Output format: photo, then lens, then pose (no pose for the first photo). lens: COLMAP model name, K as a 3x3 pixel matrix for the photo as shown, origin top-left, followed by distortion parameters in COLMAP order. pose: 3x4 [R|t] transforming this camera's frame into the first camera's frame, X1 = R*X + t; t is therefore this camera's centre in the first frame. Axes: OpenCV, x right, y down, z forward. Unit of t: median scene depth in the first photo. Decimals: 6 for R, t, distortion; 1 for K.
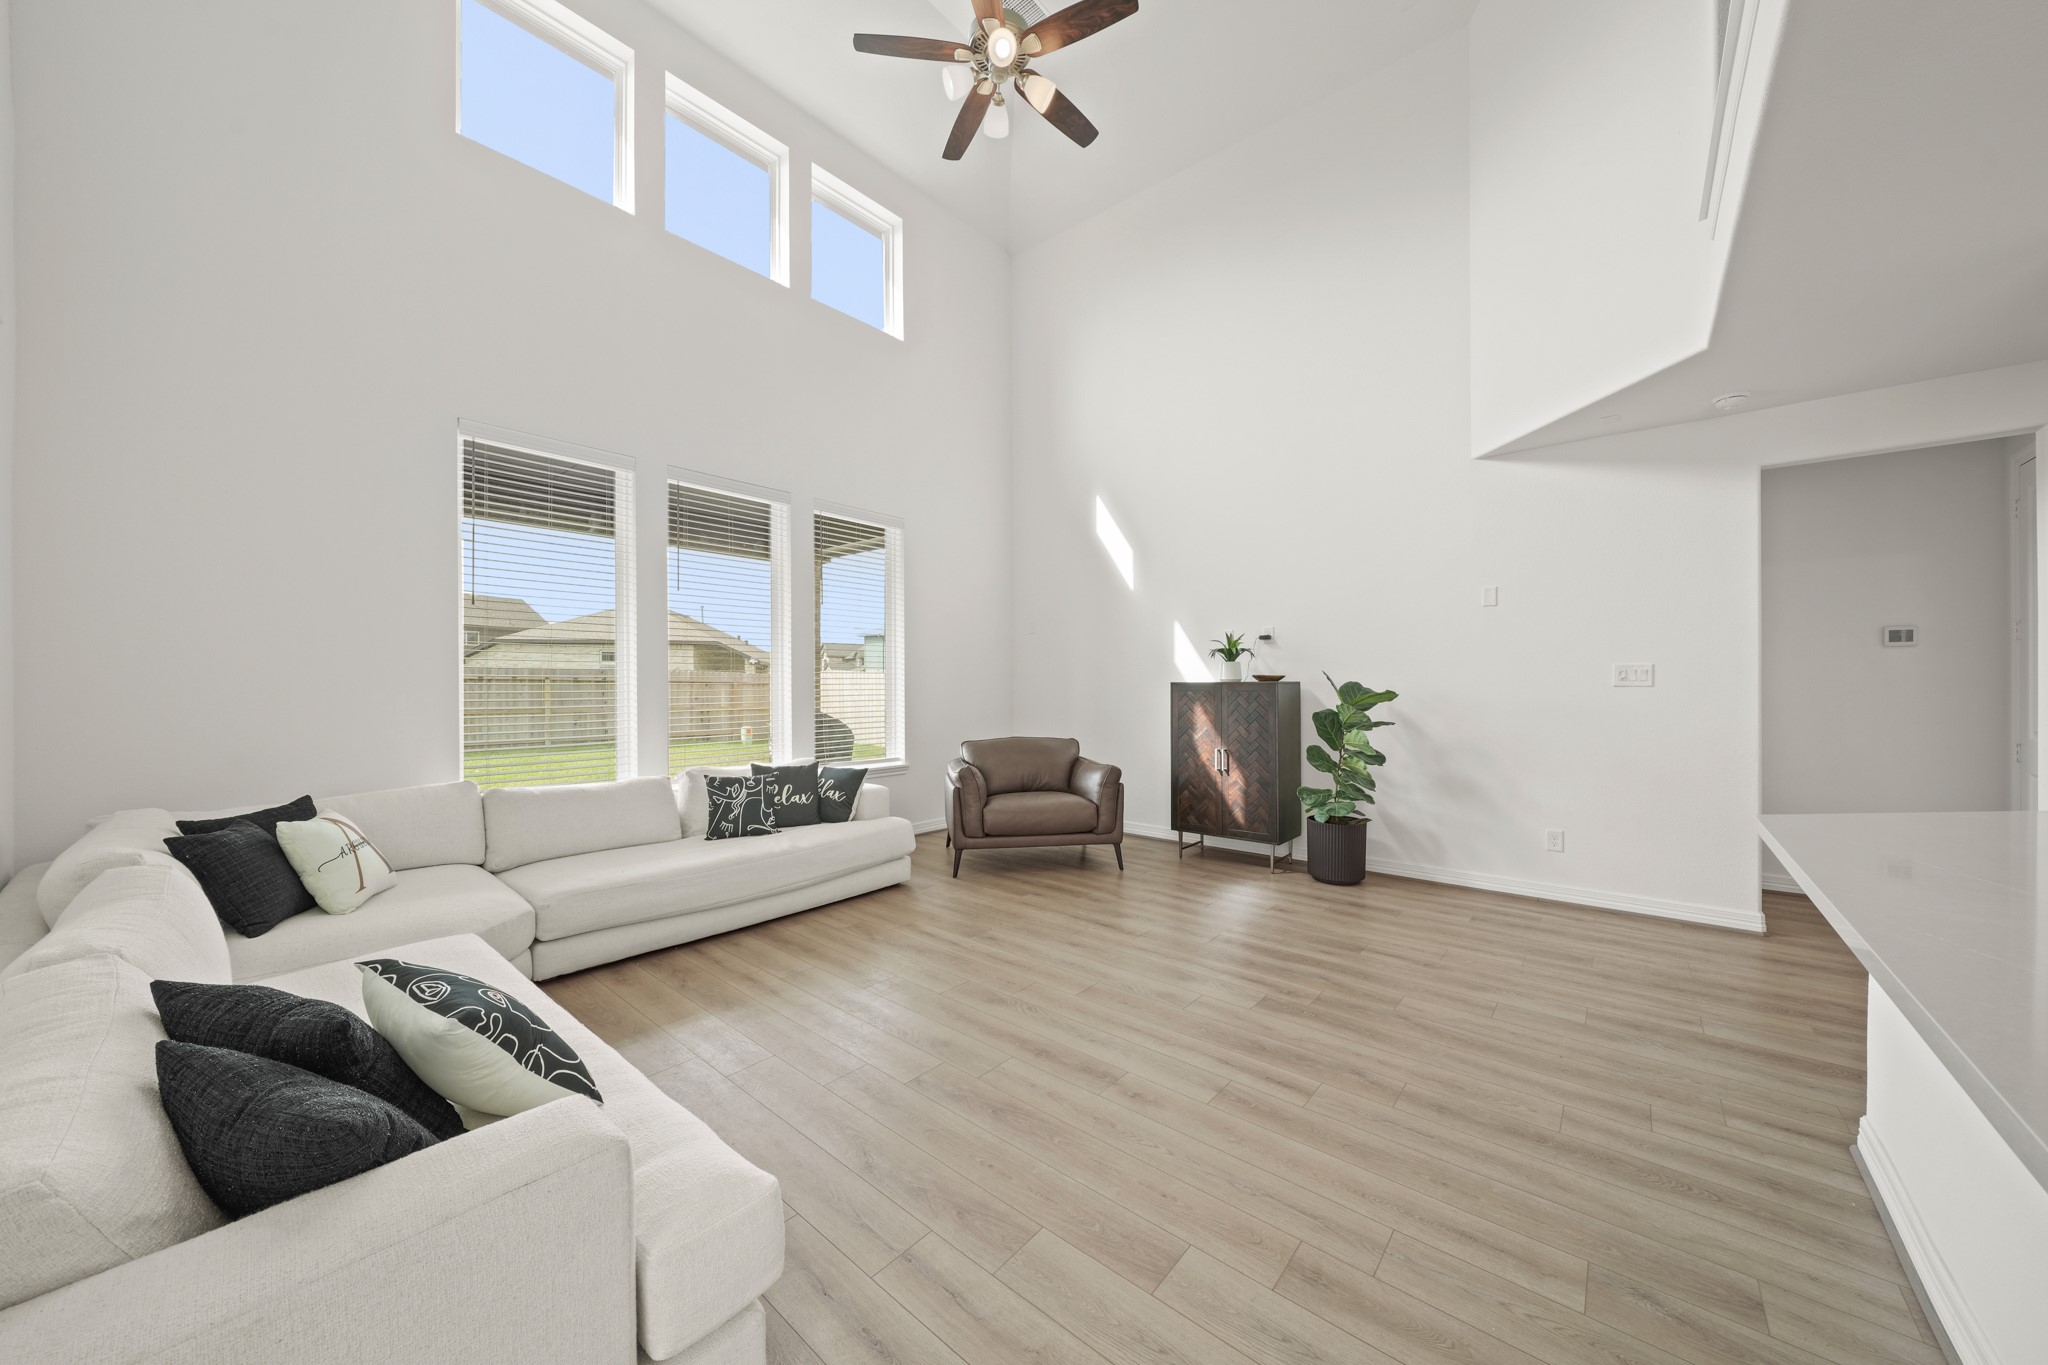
lens RADIAL K [[711.5, 0, 1020.2], [0, 711.5, 690.1], [0, 0, 1]] dist [-0.000809, -0.000004]
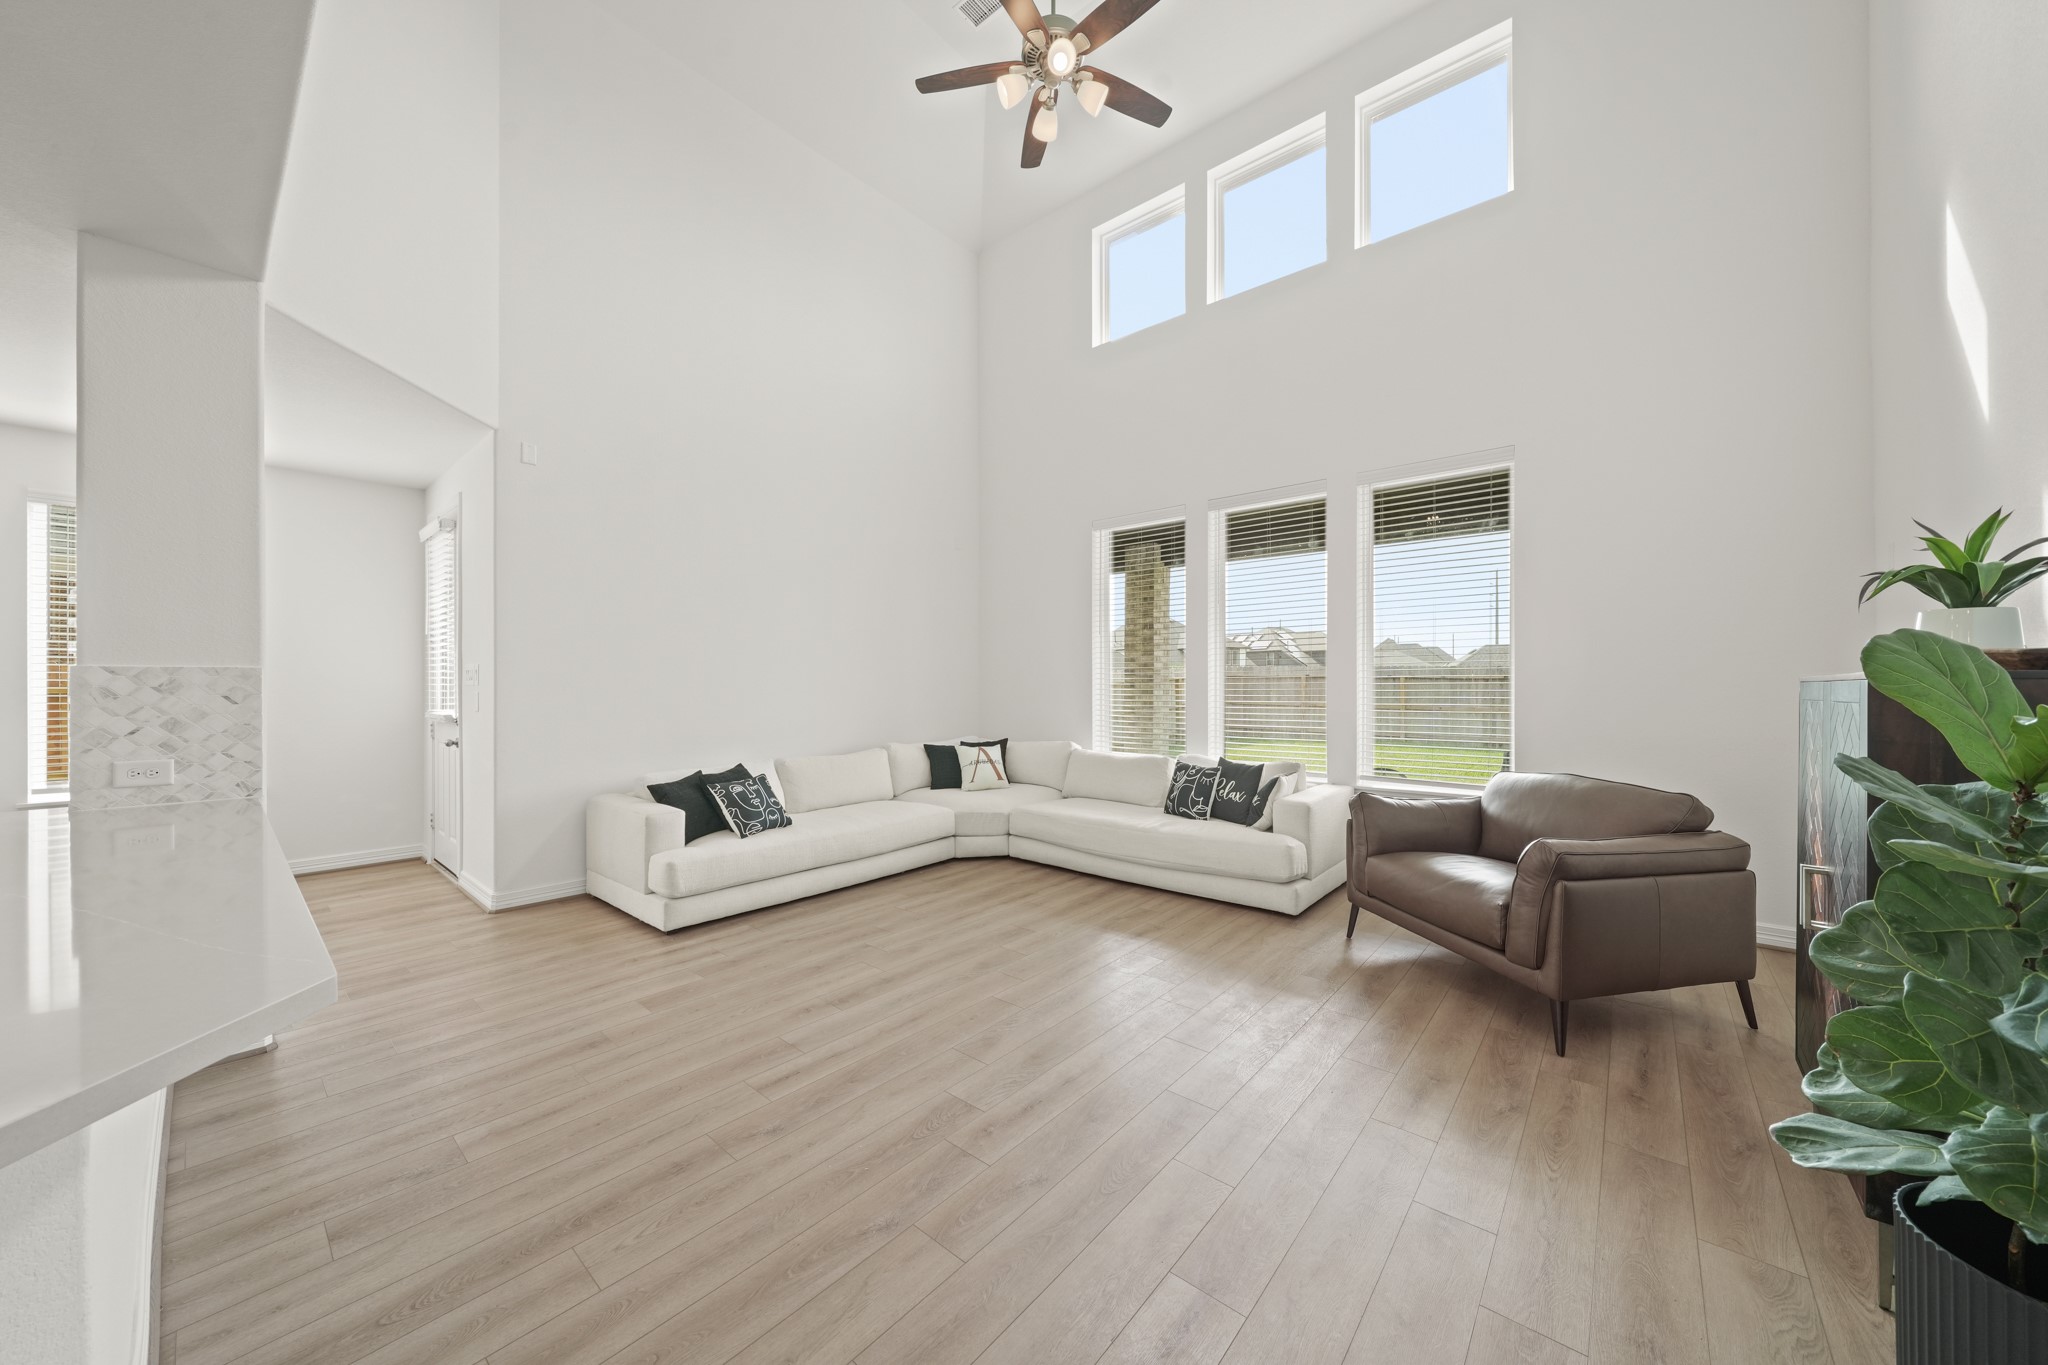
lens RADIAL K [[711.5, 0, 1019.5], [0, 711.5, 679.9], [0, 0, 1]] dist [-0.000809, -0.000004]
pose [[0.000559, -0.005844, -0.999983, 1.094840], [-0.008862, 0.999944, -0.005849, -0.009965], [0.999961, 0.008865, 0.000507, 1.049788]]
